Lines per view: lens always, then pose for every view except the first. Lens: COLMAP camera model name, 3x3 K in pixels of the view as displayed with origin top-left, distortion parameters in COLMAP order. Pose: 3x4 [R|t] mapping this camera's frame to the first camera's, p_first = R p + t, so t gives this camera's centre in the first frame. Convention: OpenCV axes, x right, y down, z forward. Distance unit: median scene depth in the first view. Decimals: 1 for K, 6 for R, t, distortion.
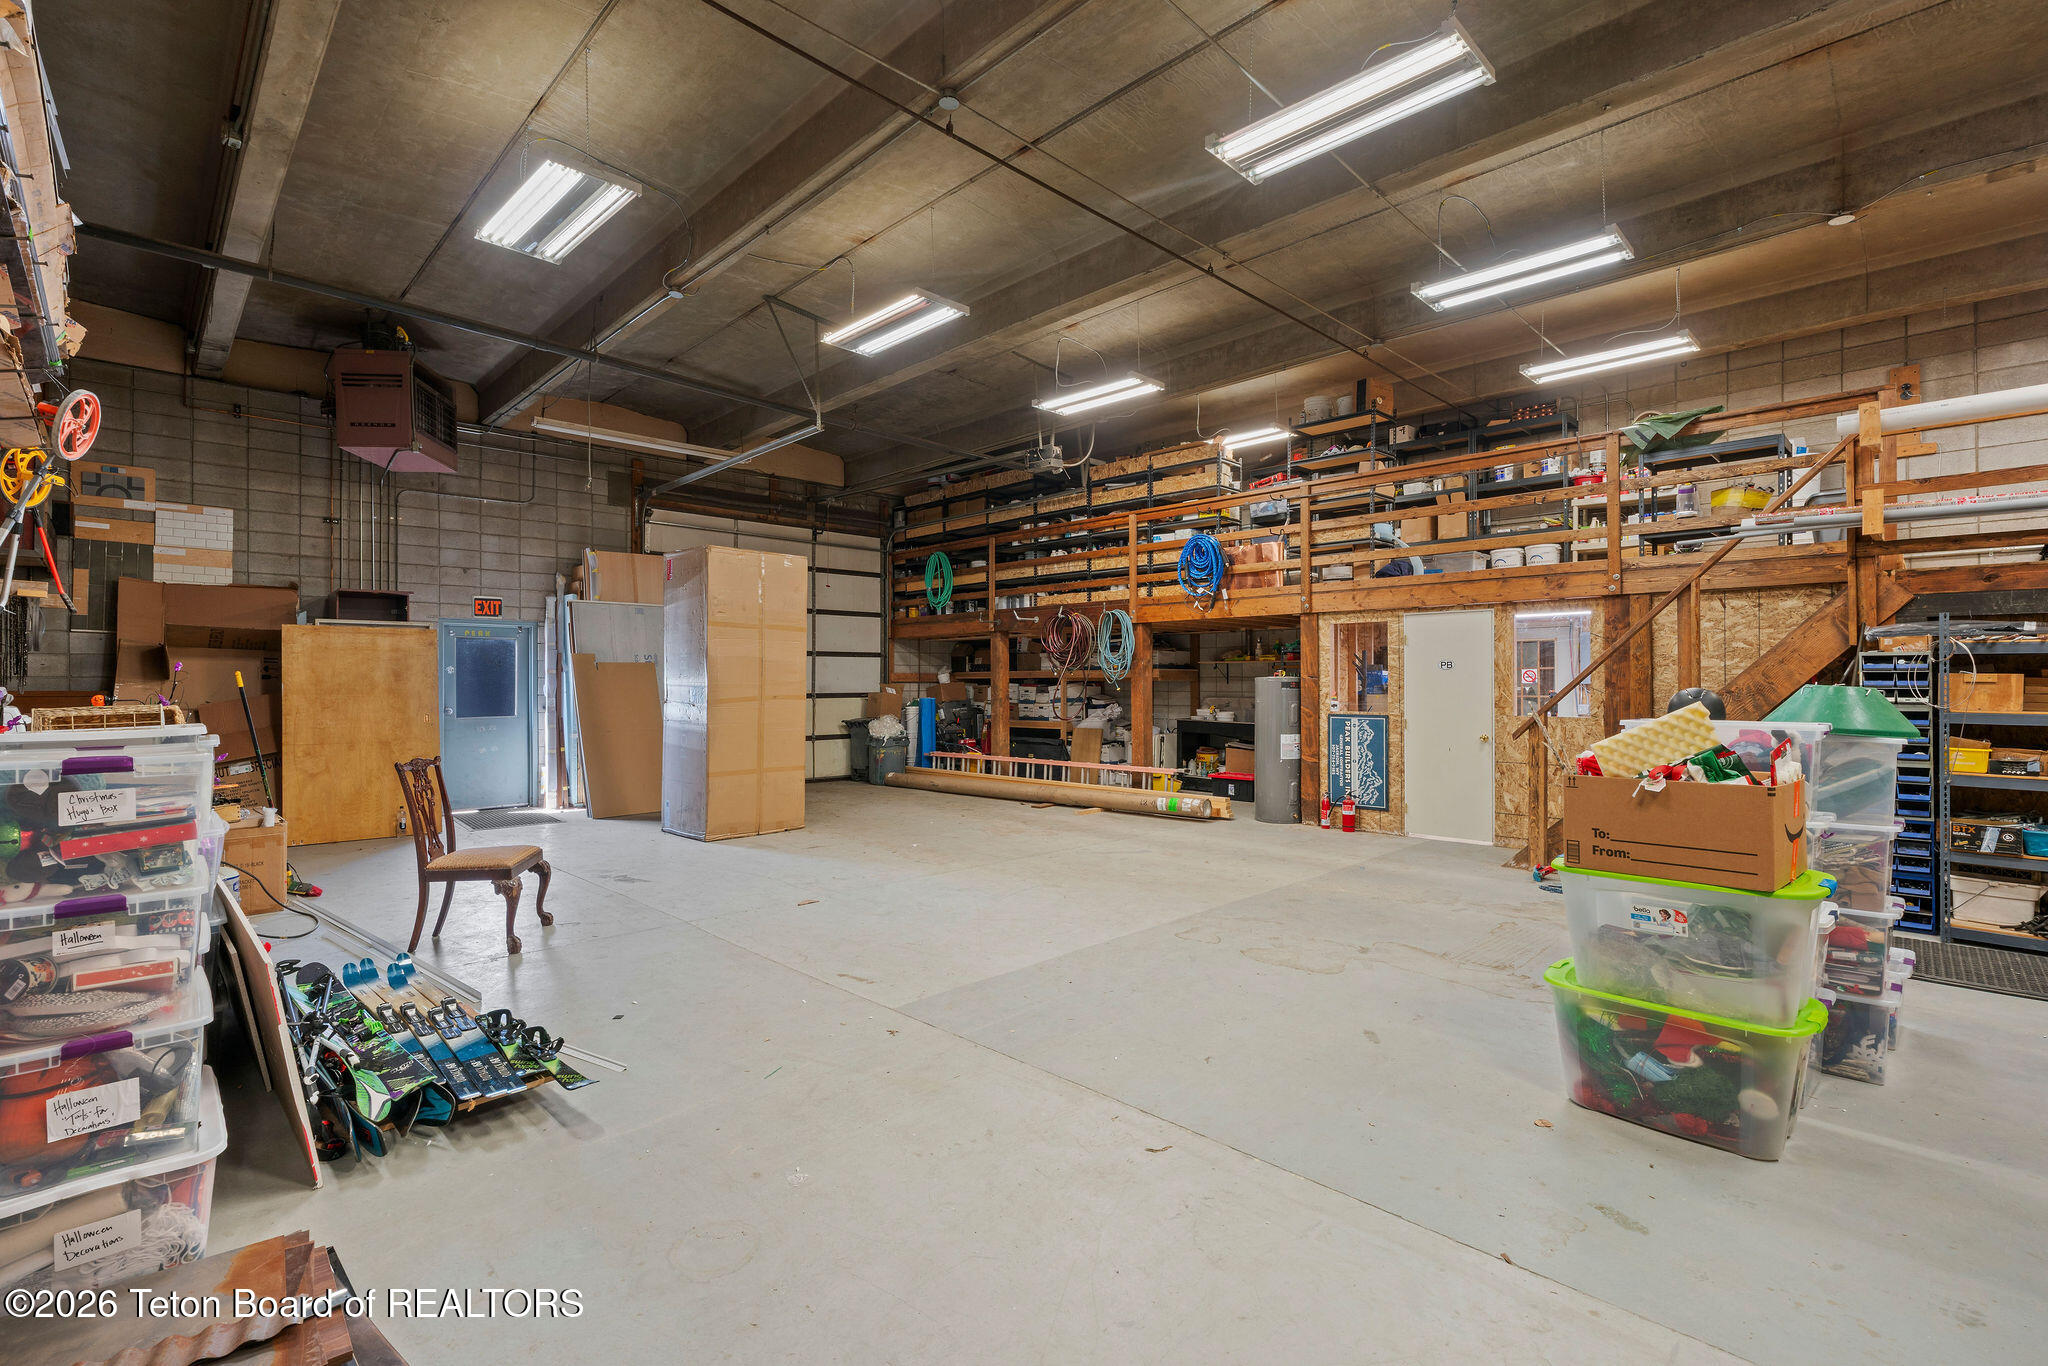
lens RADIAL K [[917.5, 0, 1024.3], [0, 917.5, 681.6], [0, 0, 1]] dist [-0.011470, 0.004765]
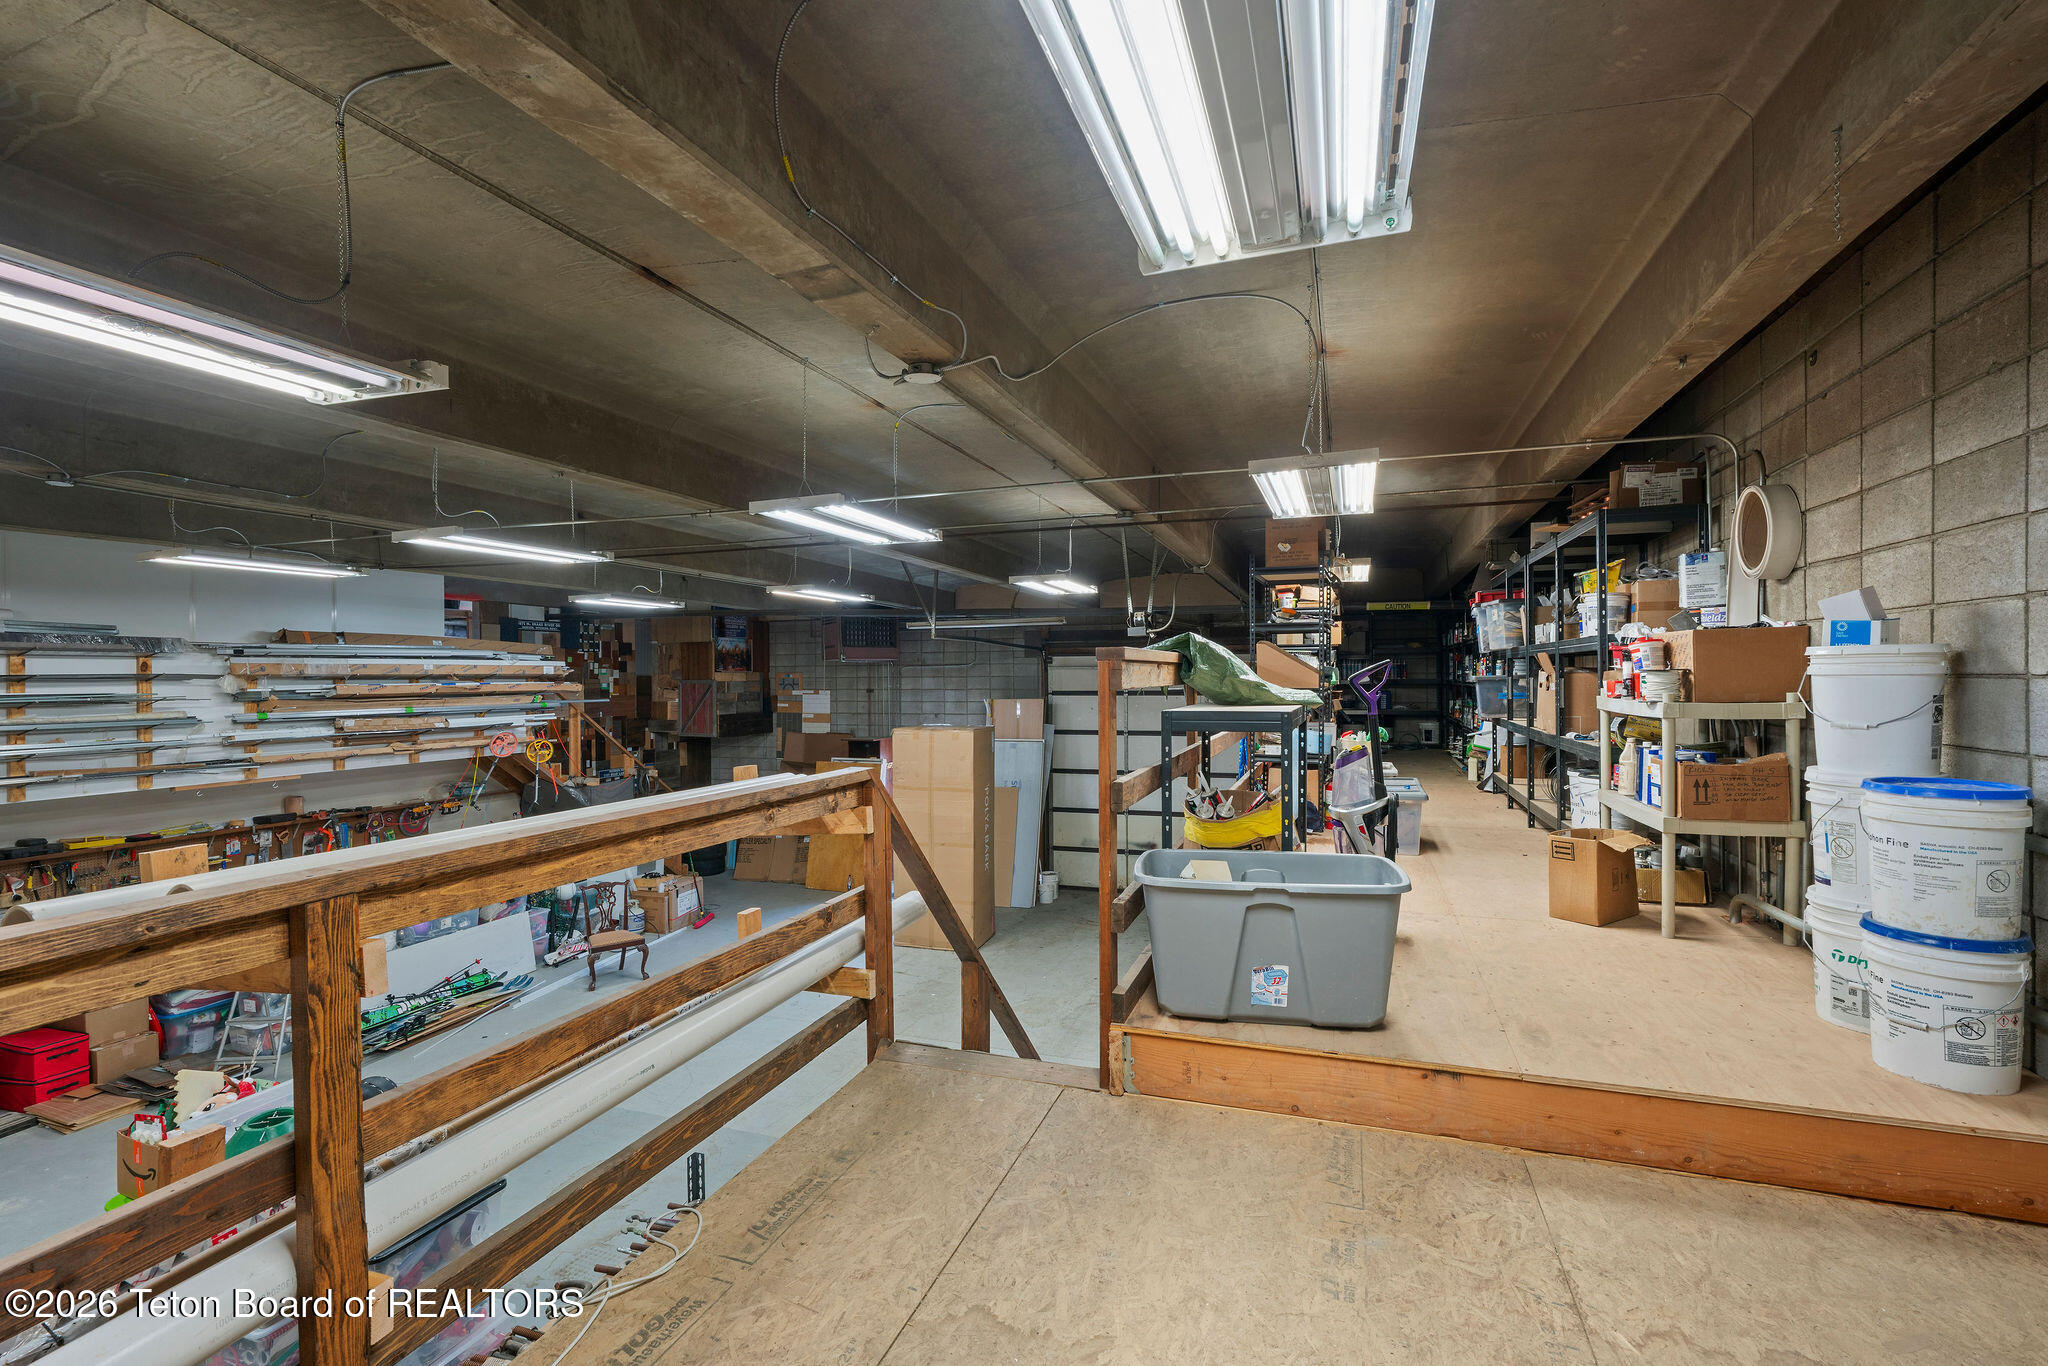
lens RADIAL K [[917.5, 0, 1028.3], [0, 917.5, 681.8], [0, 0, 1]] dist [-0.011470, 0.004765]
pose [[0.448850, 0.005126, -0.893593, 0.903517], [0.005536, 0.999948, 0.008516, -0.217090], [0.893590, -0.008770, 0.448798, 0.538298]]
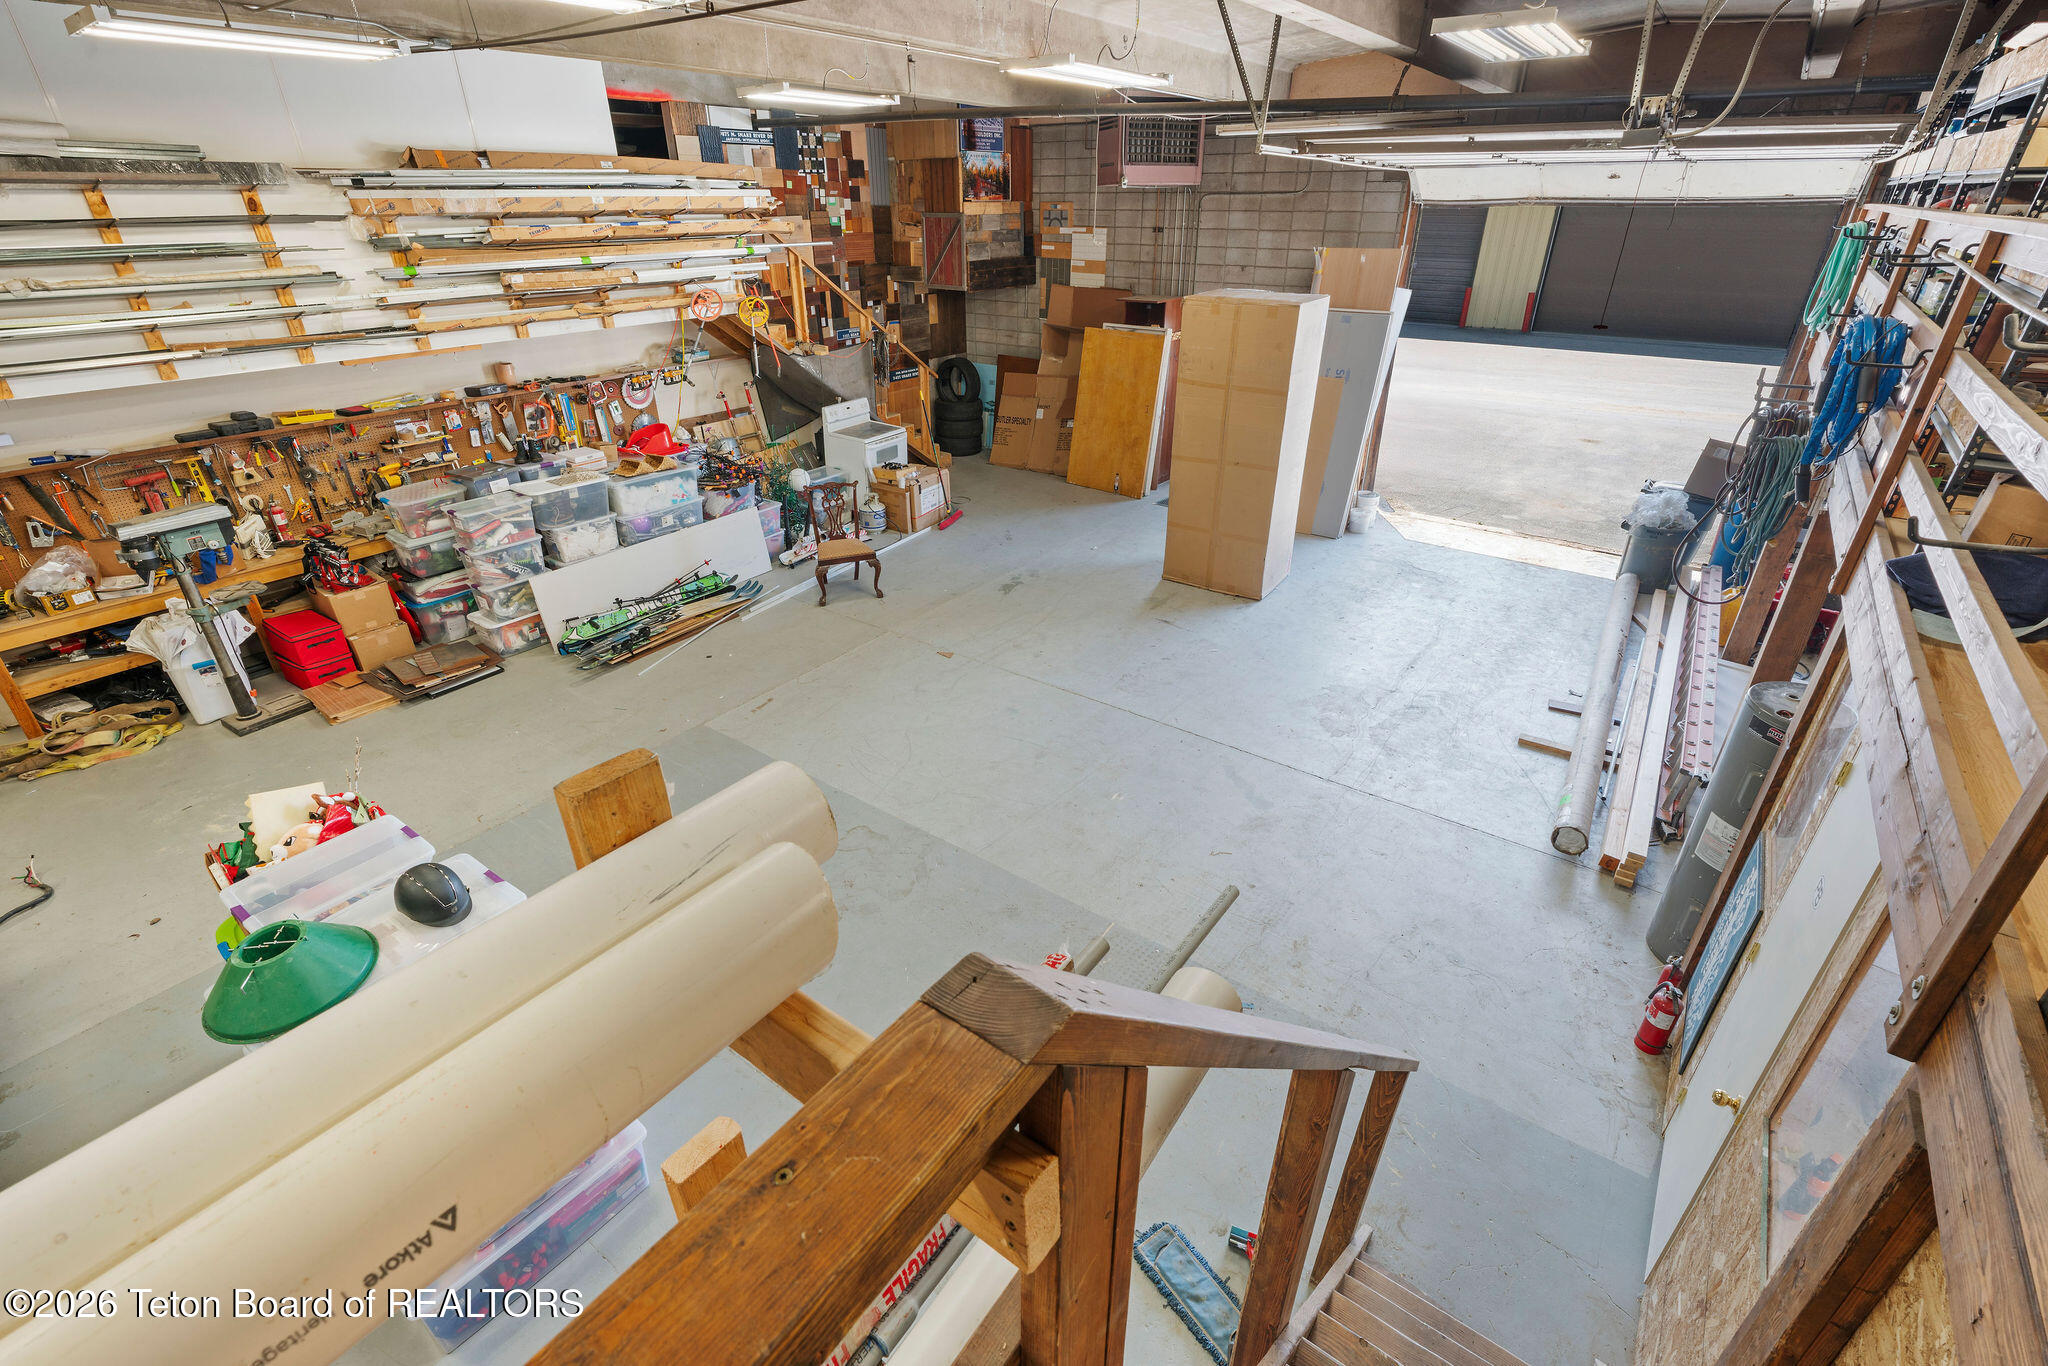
lens RADIAL K [[917.5, 0, 1020.5], [0, 917.5, 675.4], [0, 0, 1]] dist [-0.011470, 0.004765]
pose [[0.158246, 0.458773, -0.874349, 0.629159], [0.001854, 0.885367, 0.464890, -0.231788], [0.987398, -0.075188, 0.139255, 0.623711]]
